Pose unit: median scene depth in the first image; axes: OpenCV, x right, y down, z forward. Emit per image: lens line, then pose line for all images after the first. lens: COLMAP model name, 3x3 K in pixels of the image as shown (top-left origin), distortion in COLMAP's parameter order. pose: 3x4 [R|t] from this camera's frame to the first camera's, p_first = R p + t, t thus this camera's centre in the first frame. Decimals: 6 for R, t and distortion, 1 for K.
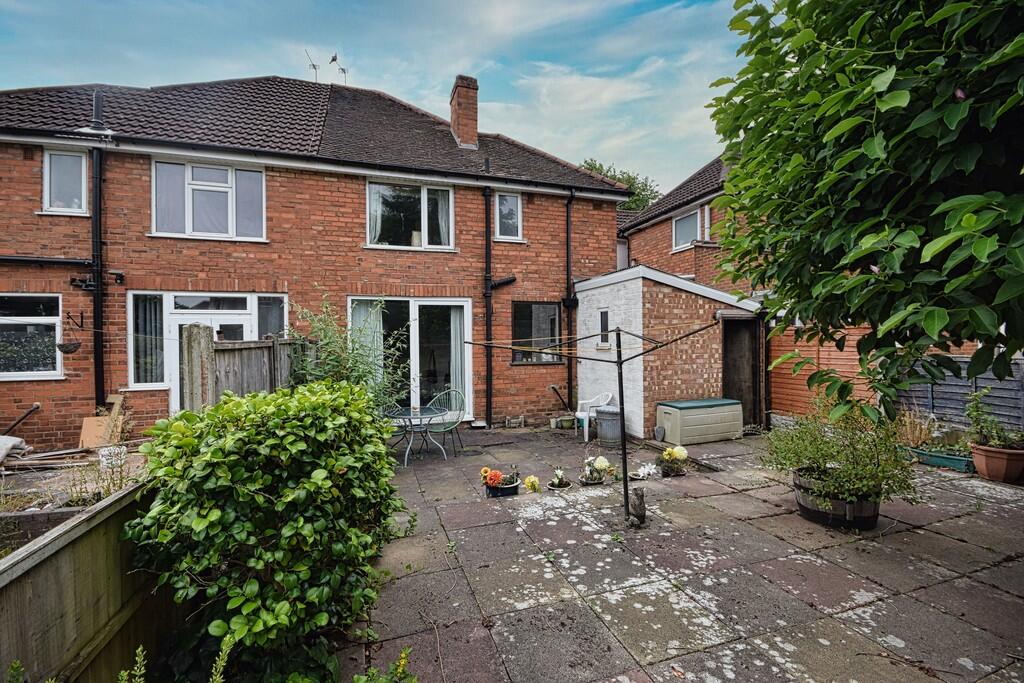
lens RADIAL K [[454.6, 0, 511.9], [0, 454.6, 340.9], [0, 0, 1]] dist [-0.003695, -0.000515]
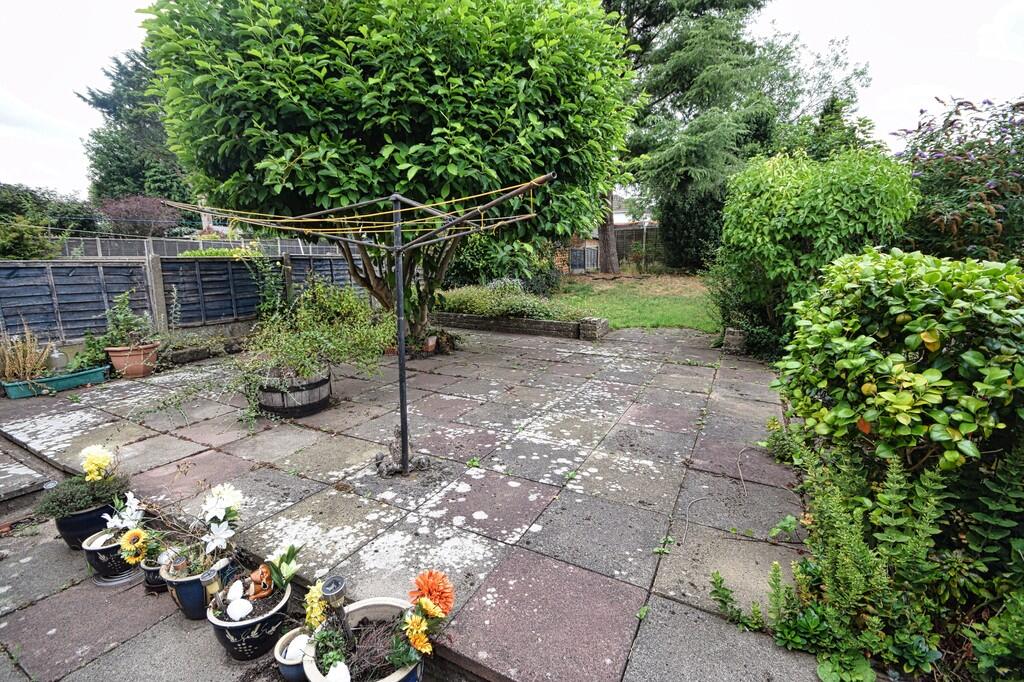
lens RADIAL K [[454.6, 0, 509.1], [0, 454.6, 345.5], [0, 0, 1]] dist [-0.003695, -0.000515]
pose [[-0.694964, -0.122019, 0.708616, -0.412743], [0.009334, 0.983883, 0.178572, 0.082462], [-0.718984, 0.130715, -0.682624, 1.634139]]
